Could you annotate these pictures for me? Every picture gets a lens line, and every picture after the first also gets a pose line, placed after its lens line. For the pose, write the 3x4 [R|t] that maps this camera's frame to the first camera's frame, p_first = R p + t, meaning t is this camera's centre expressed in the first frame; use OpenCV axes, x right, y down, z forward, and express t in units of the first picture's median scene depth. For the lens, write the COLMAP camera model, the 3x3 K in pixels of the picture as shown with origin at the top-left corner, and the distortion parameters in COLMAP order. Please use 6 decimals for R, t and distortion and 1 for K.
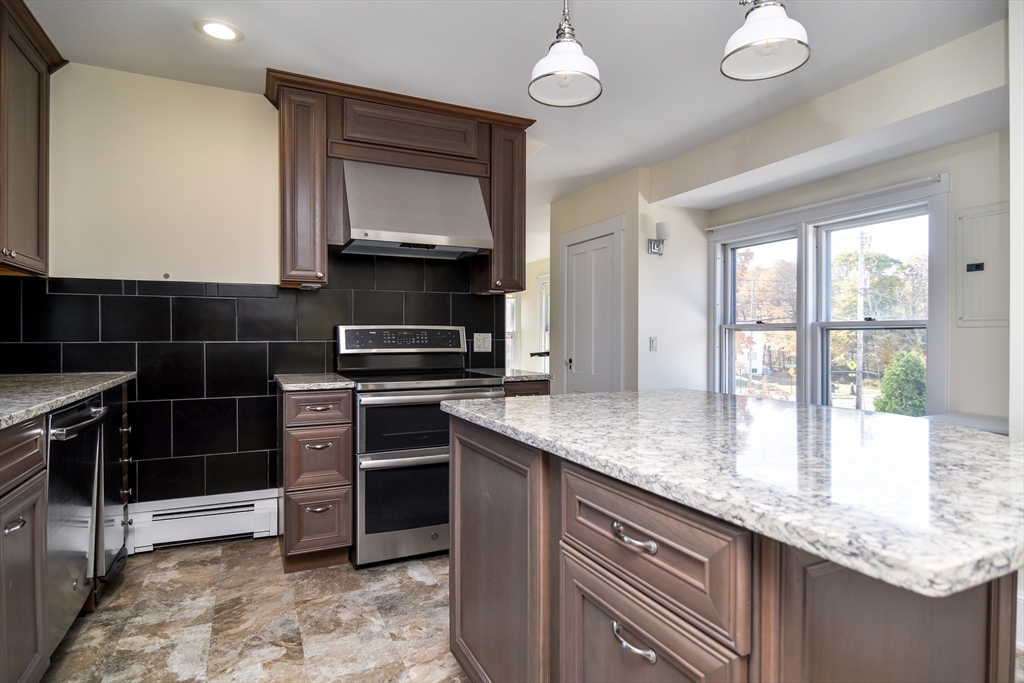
lens RADIAL K [[559.0, 0, 512.0], [0, 559.0, 341.5], [0, 0, 1]] dist [-0.001886, -0.001988]
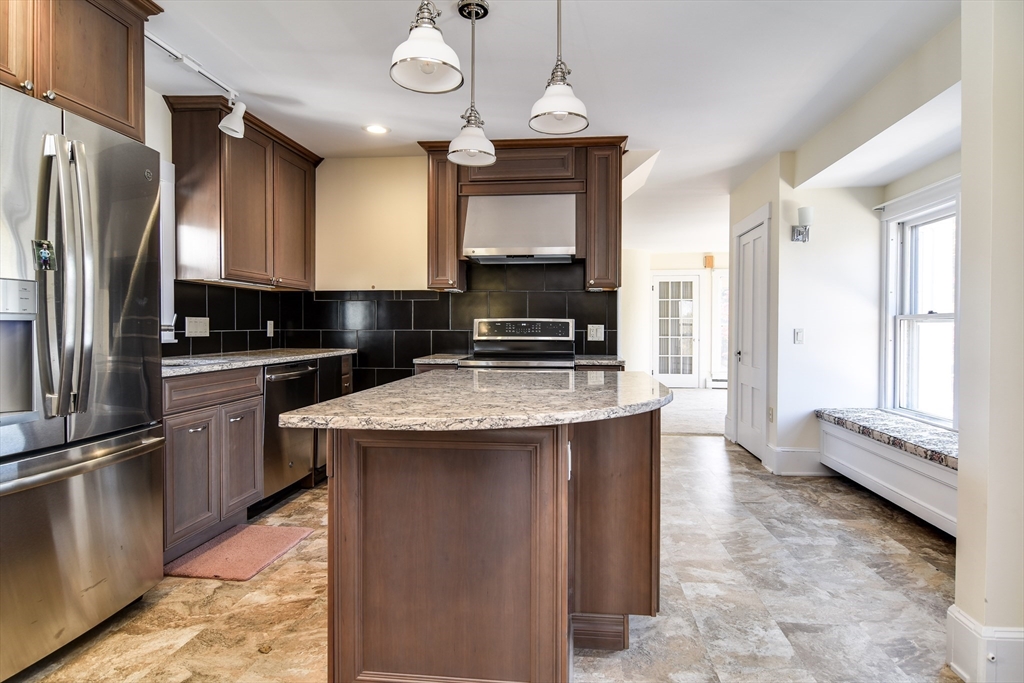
lens RADIAL K [[559.0, 0, 512.0], [0, 559.0, 341.5], [0, 0, 1]] dist [-0.001886, -0.001988]
pose [[0.847359, 0.015239, -0.530802, 0.477584], [-0.008400, 0.999848, 0.015294, 0.004366], [0.530954, -0.008500, 0.847358, -0.087670]]
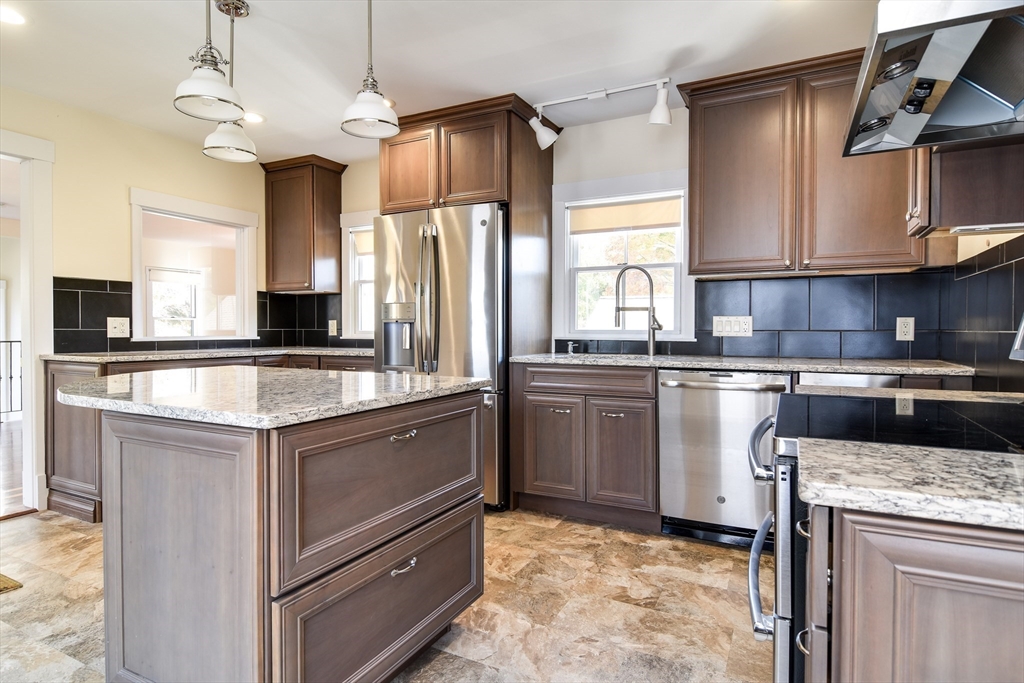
lens RADIAL K [[559.0, 0, 512.0], [0, 559.0, 341.5], [0, 0, 1]] dist [-0.001886, -0.001988]
pose [[-0.791748, 0.014195, -0.610682, 0.312513], [-0.008175, 0.999394, 0.033830, -0.006089], [0.610793, 0.031777, -0.791153, 1.114557]]
